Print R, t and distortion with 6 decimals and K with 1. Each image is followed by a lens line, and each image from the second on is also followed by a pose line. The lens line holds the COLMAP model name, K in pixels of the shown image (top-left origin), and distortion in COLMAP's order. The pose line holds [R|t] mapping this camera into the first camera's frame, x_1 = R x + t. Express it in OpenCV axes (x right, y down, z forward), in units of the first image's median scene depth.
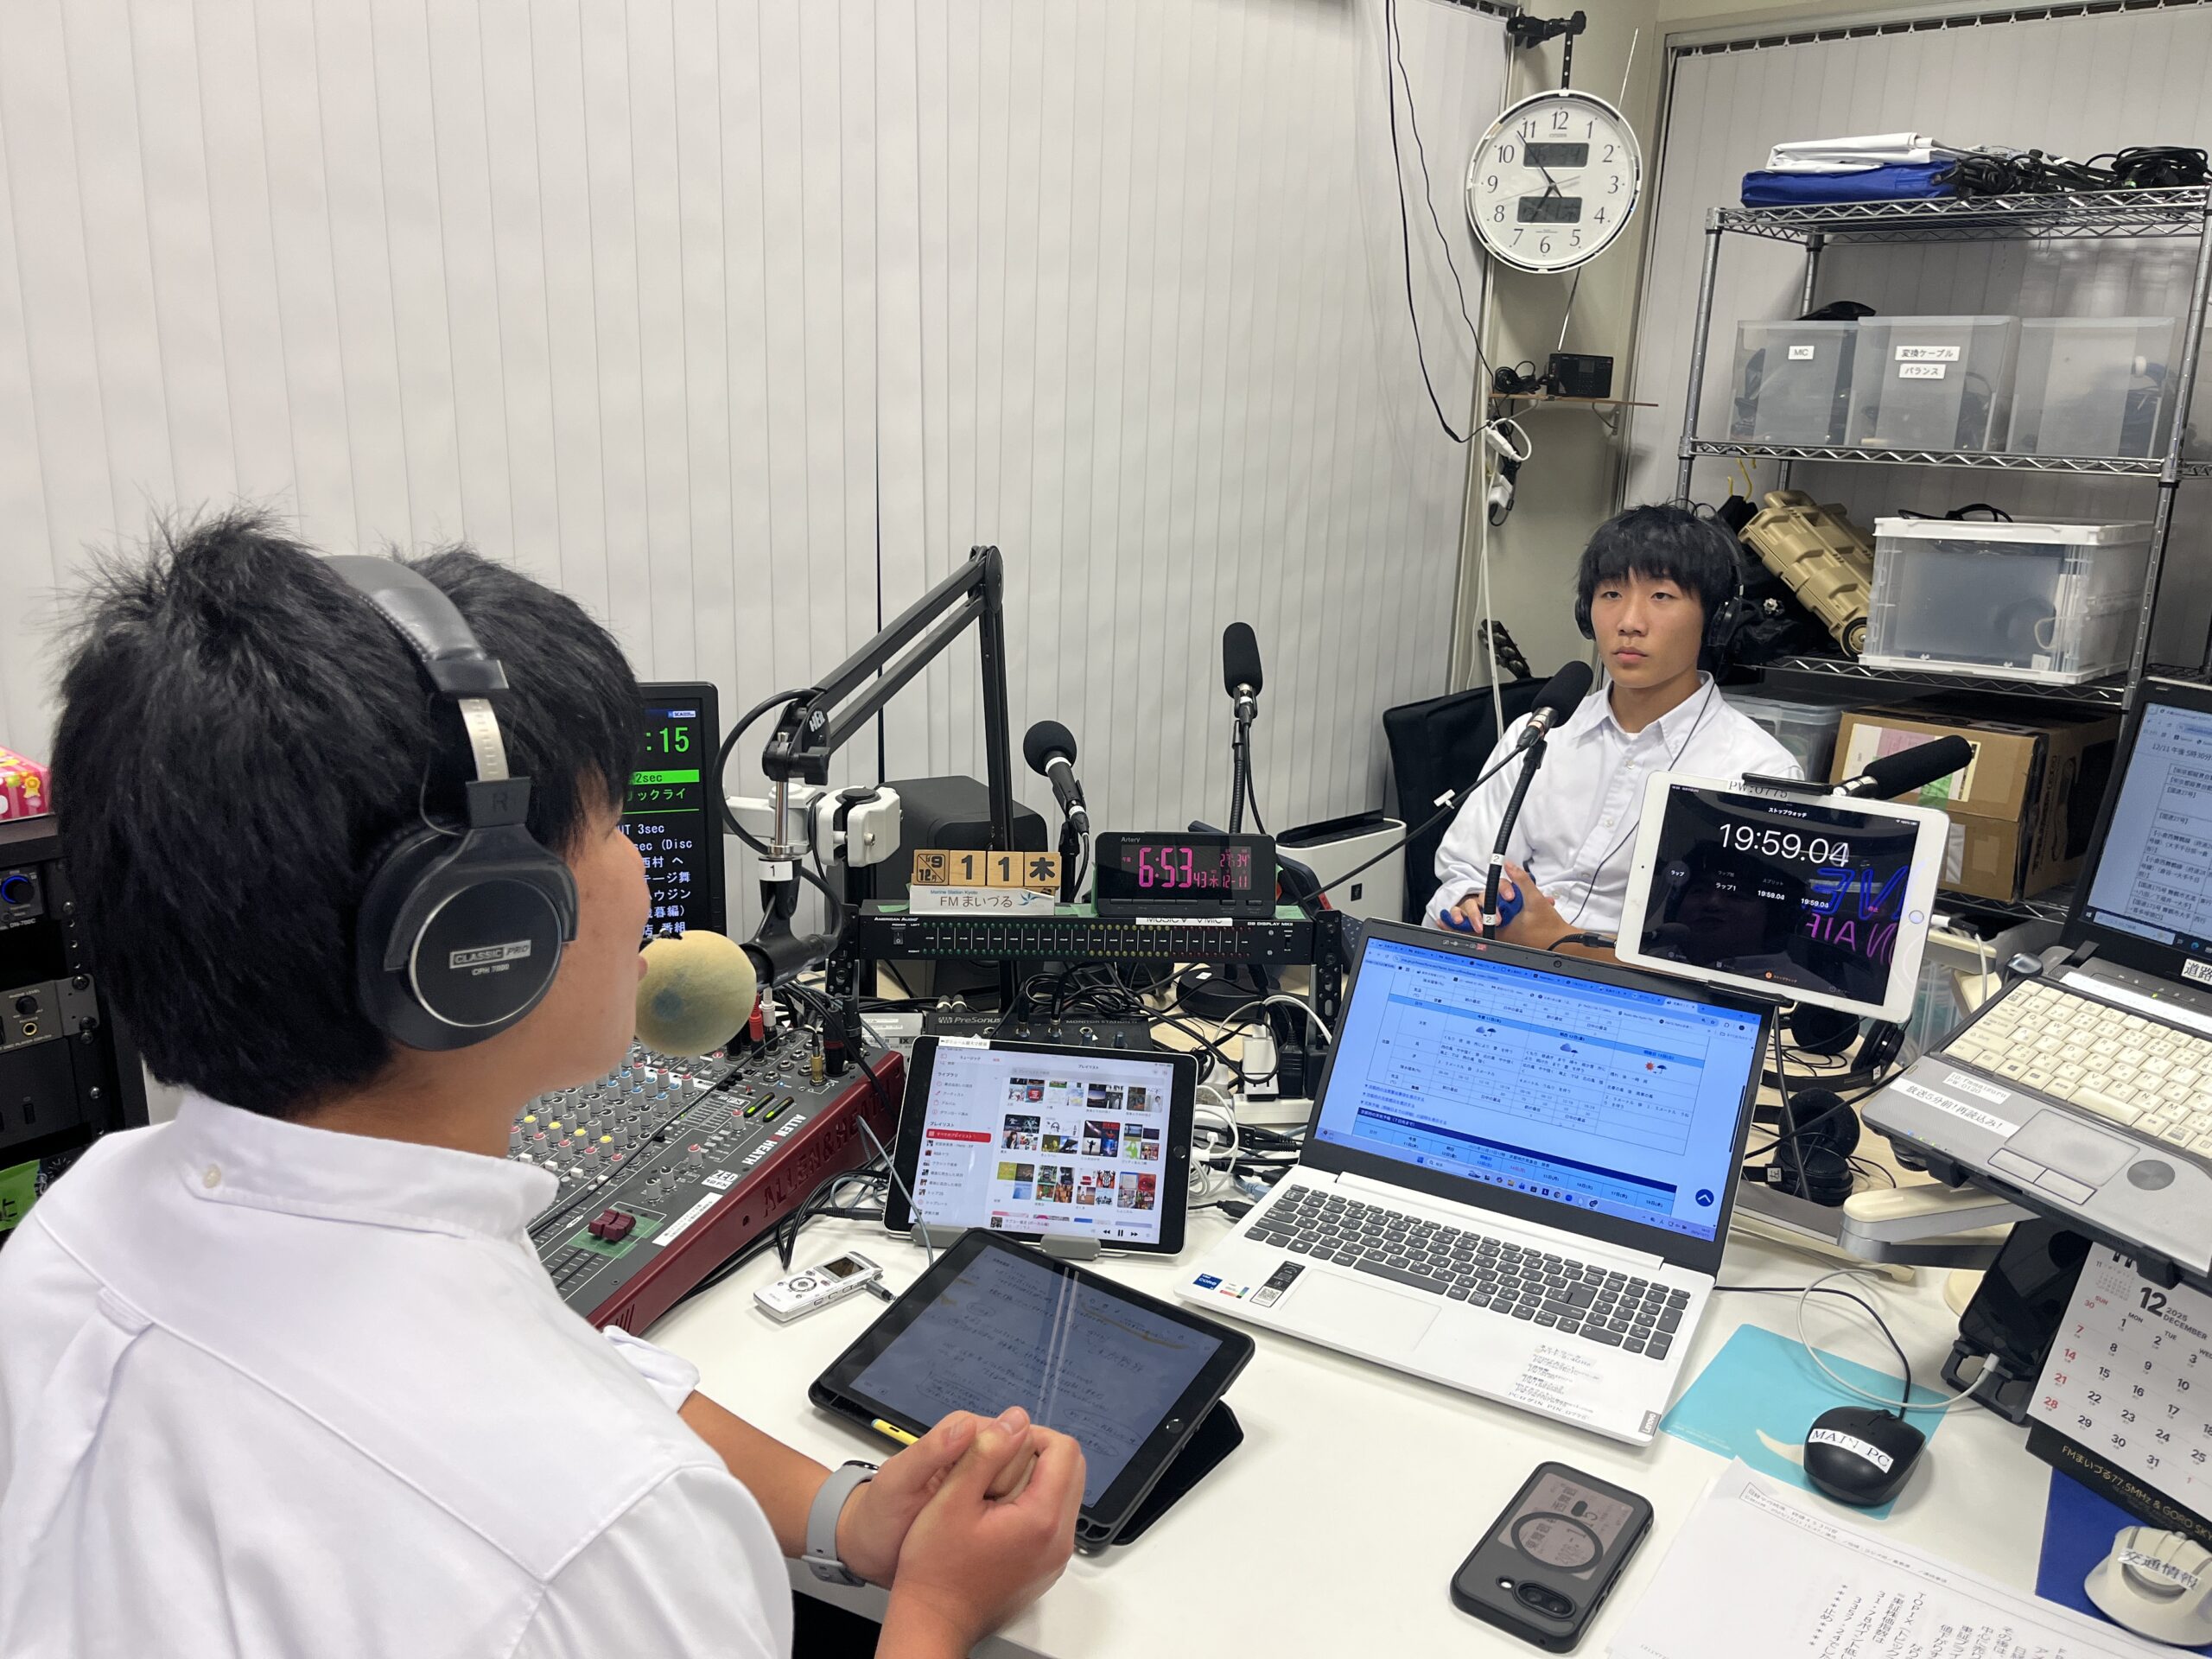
lens RADIAL K [[1671.2, 0, 1090.5], [0, 1671.2, 840.8], [0, 0, 1]] dist [0.049542, -0.068985]
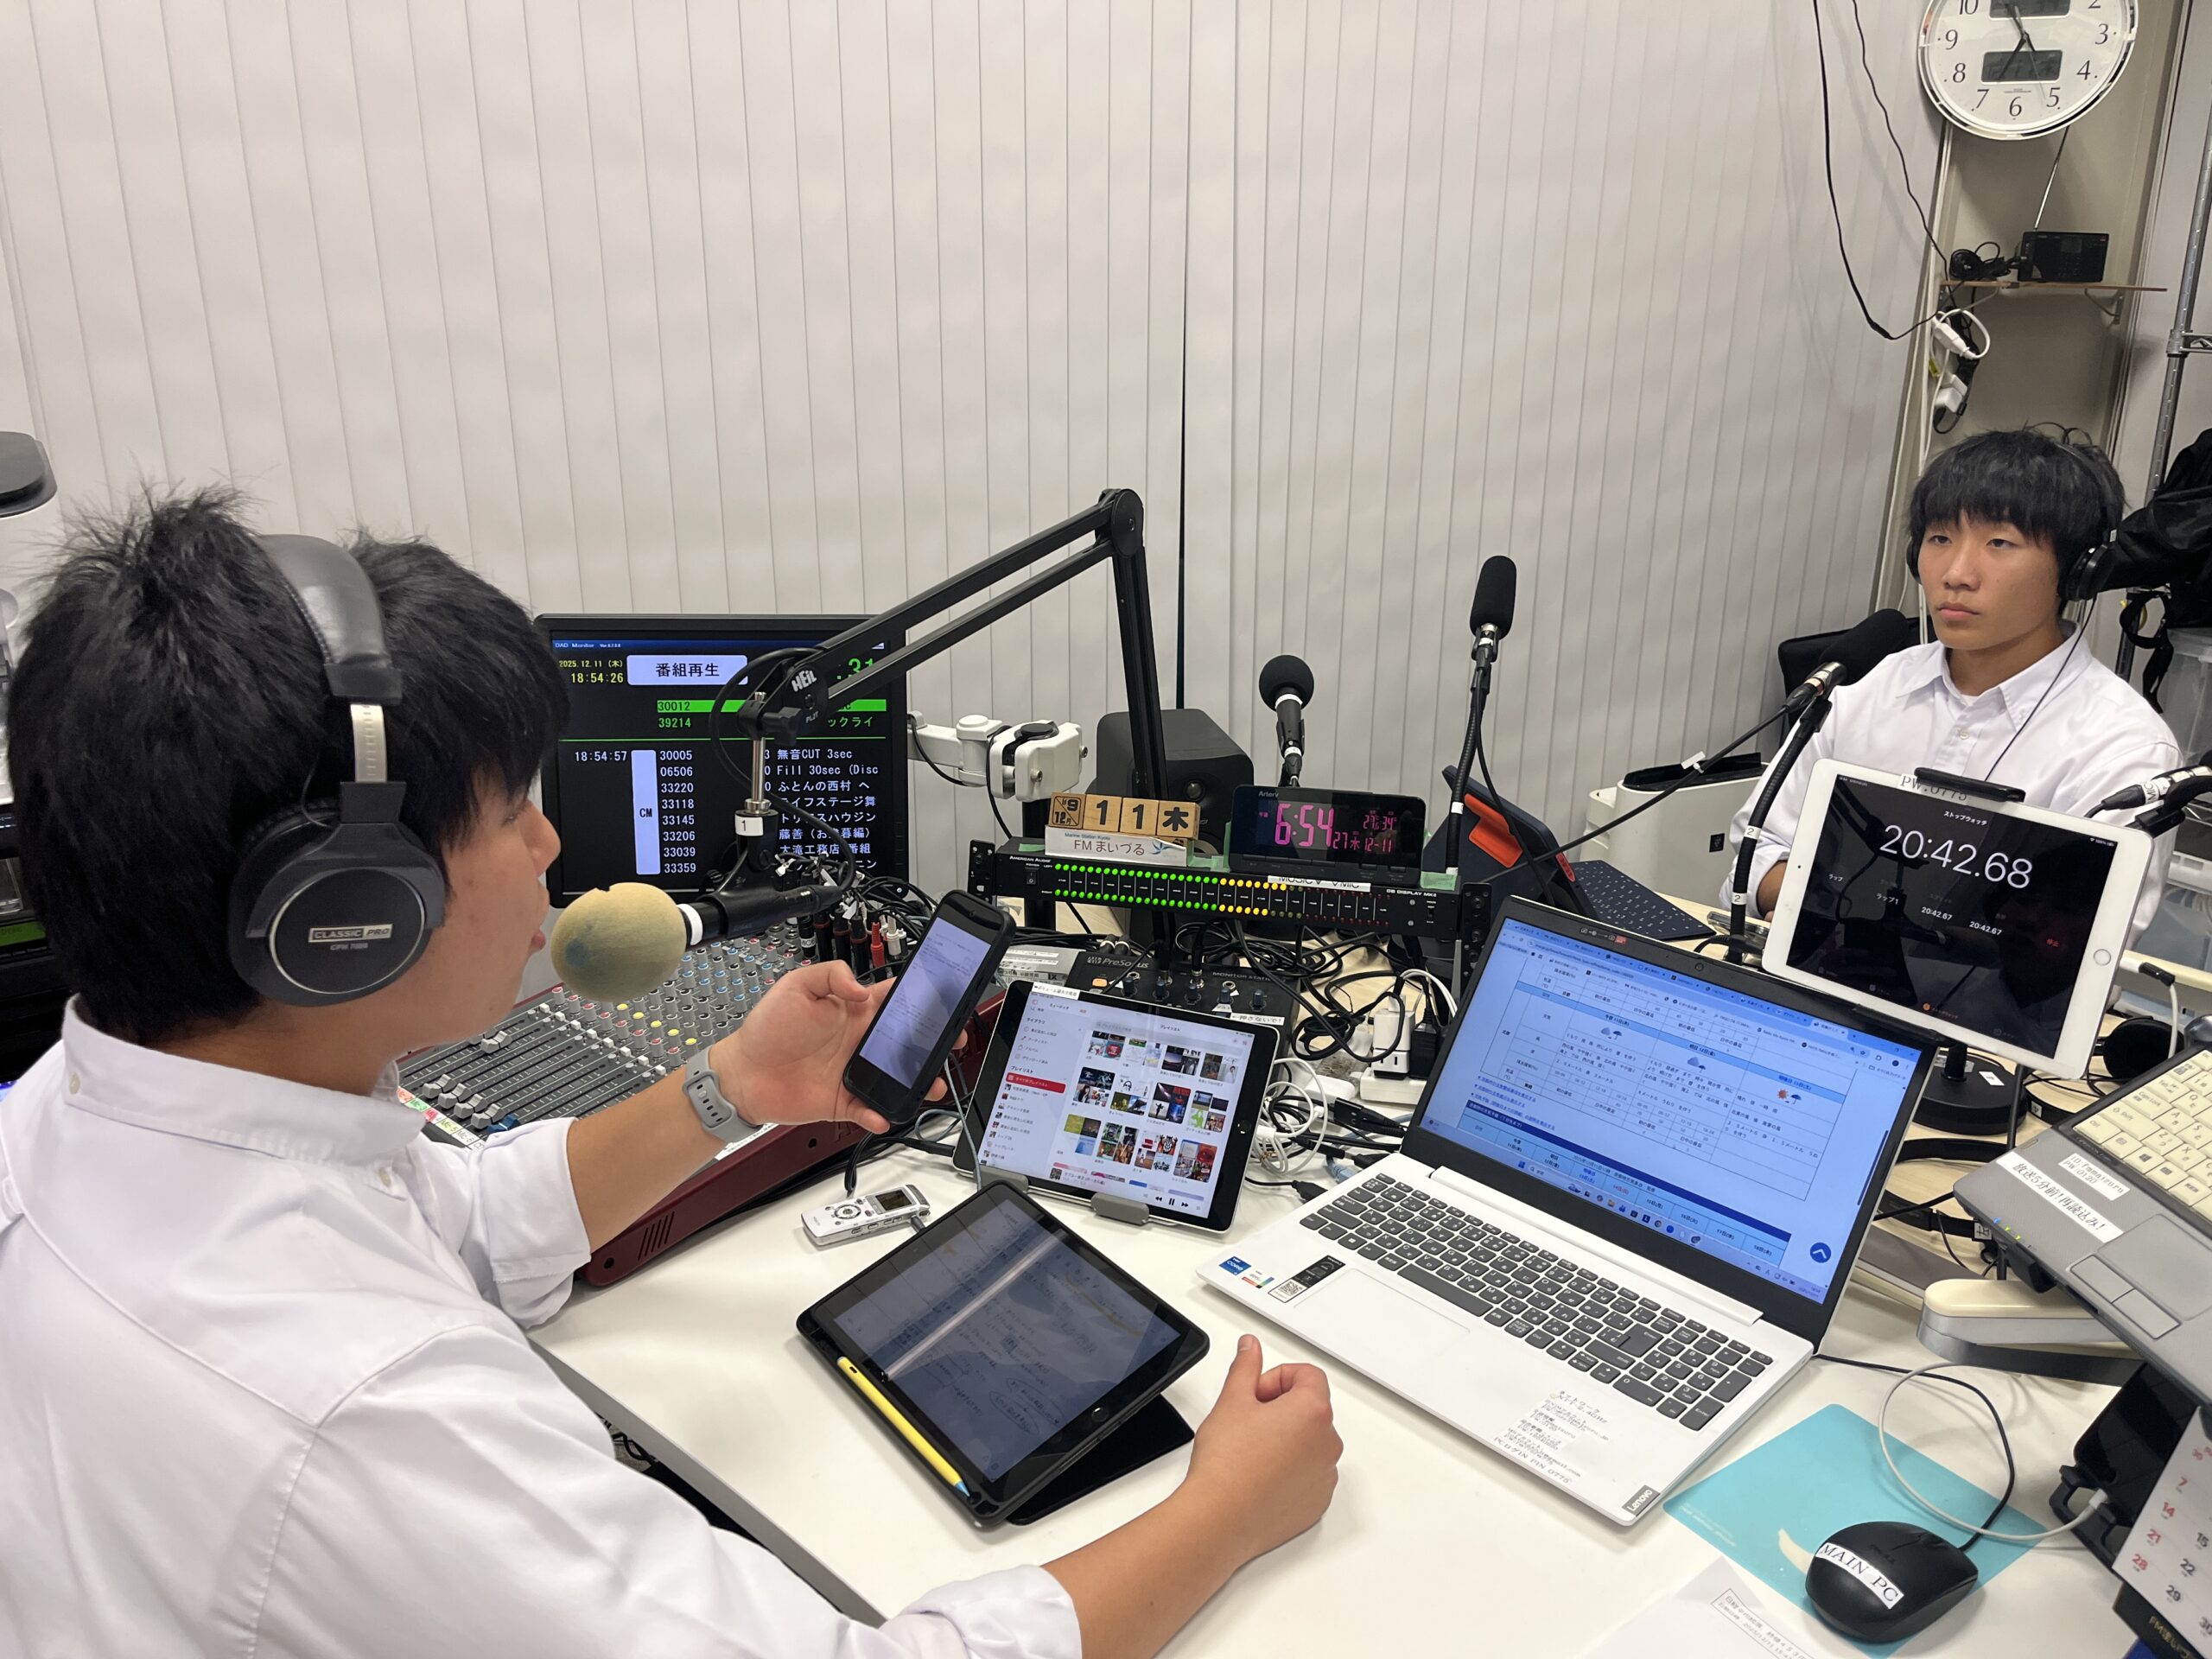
lens RADIAL K [[1671.2, 0, 1082.0], [0, 1671.2, 804.9], [0, 0, 1]] dist [0.049542, -0.068985]
pose [[0.951841, 0.063313, -0.299984, 0.109220], [-0.050292, 0.997435, 0.050939, -0.019822], [0.302440, -0.033399, 0.952583, 0.025400]]
